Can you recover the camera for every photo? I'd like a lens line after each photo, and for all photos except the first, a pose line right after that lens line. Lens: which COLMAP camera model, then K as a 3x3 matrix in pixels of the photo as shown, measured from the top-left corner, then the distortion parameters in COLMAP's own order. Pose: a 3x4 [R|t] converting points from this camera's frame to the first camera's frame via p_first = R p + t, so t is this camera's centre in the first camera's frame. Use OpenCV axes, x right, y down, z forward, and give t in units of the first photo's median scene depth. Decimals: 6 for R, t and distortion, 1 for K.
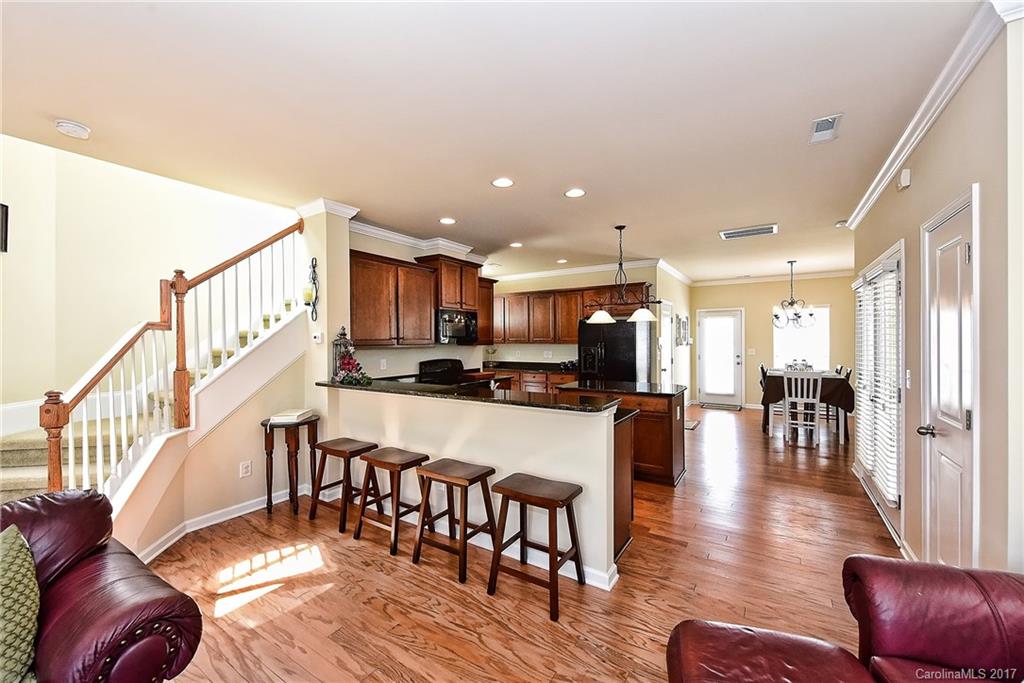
lens RADIAL K [[403.0, 0, 512.9], [0, 403.0, 341.7], [0, 0, 1]] dist [0.002508, -0.003367]
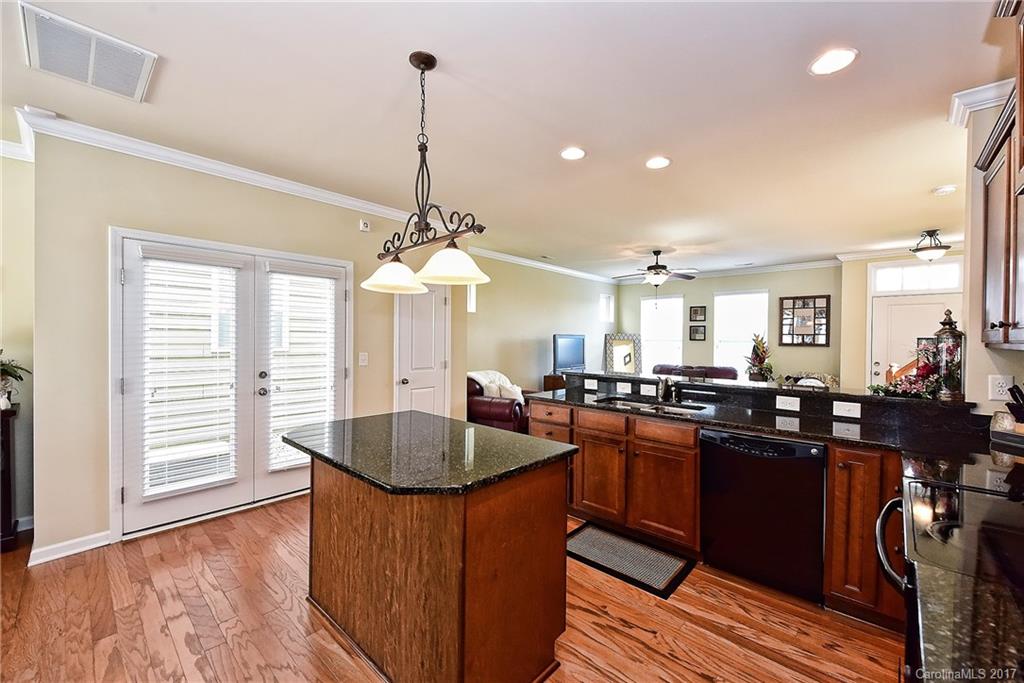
lens RADIAL K [[410.6, 0, 514.2], [0, 410.6, 341.9], [0, 0, 1]] dist [-0.001575, -0.000162]
pose [[-0.986466, -0.005498, 0.163873, 0.084739], [-0.003527, 0.999918, 0.012318, 0.003500], [-0.163928, 0.011573, -0.986404, 1.175994]]
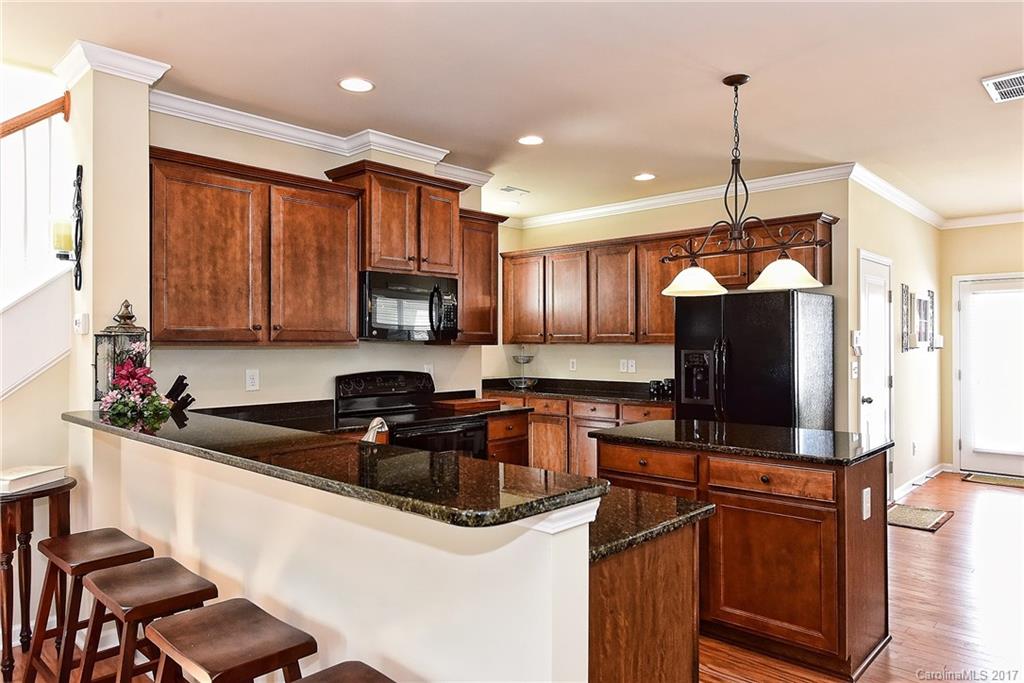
lens RADIAL K [[679.9, 0, 509.9], [0, 679.9, 340.5], [0, 0, 1]] dist [-0.005596, 0.001375]
pose [[0.984233, 0.003490, -0.176840, 0.128945], [-0.005059, 0.999952, -0.008425, 0.010863], [0.176803, 0.009186, 0.984203, 0.180754]]
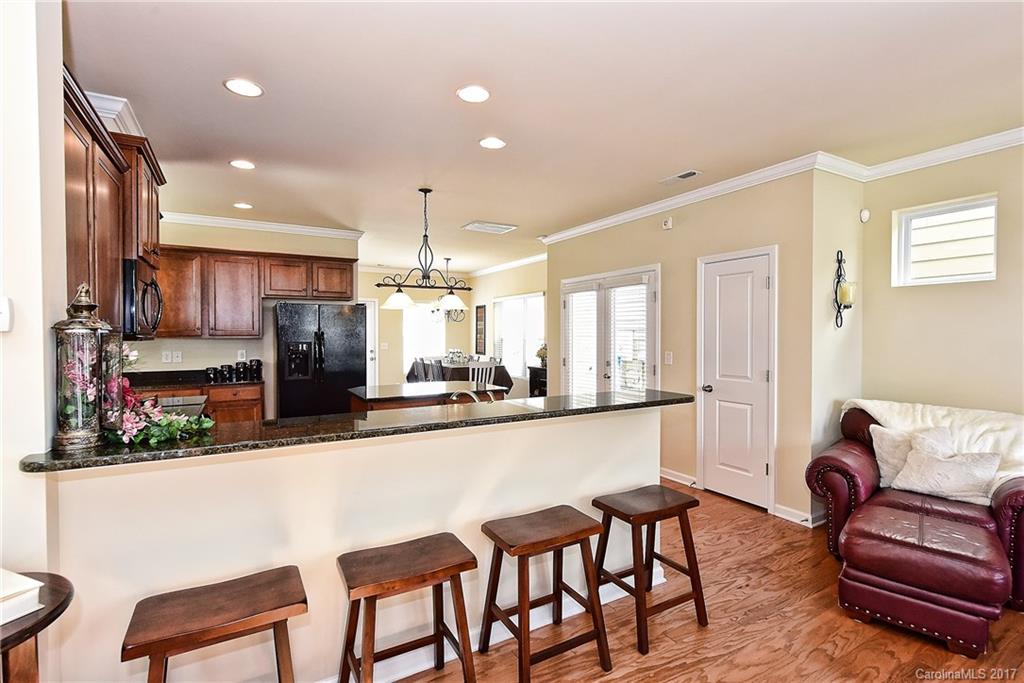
lens RADIAL K [[480.6, 0, 512.0], [0, 480.6, 341.5], [0, 0, 1]] dist [-0.000071, -0.000447]
pose [[0.458572, -0.010835, 0.888591, -0.421686], [0.002564, 0.999938, 0.010870, 0.004794], [-0.888653, -0.002706, 0.458572, 0.340360]]
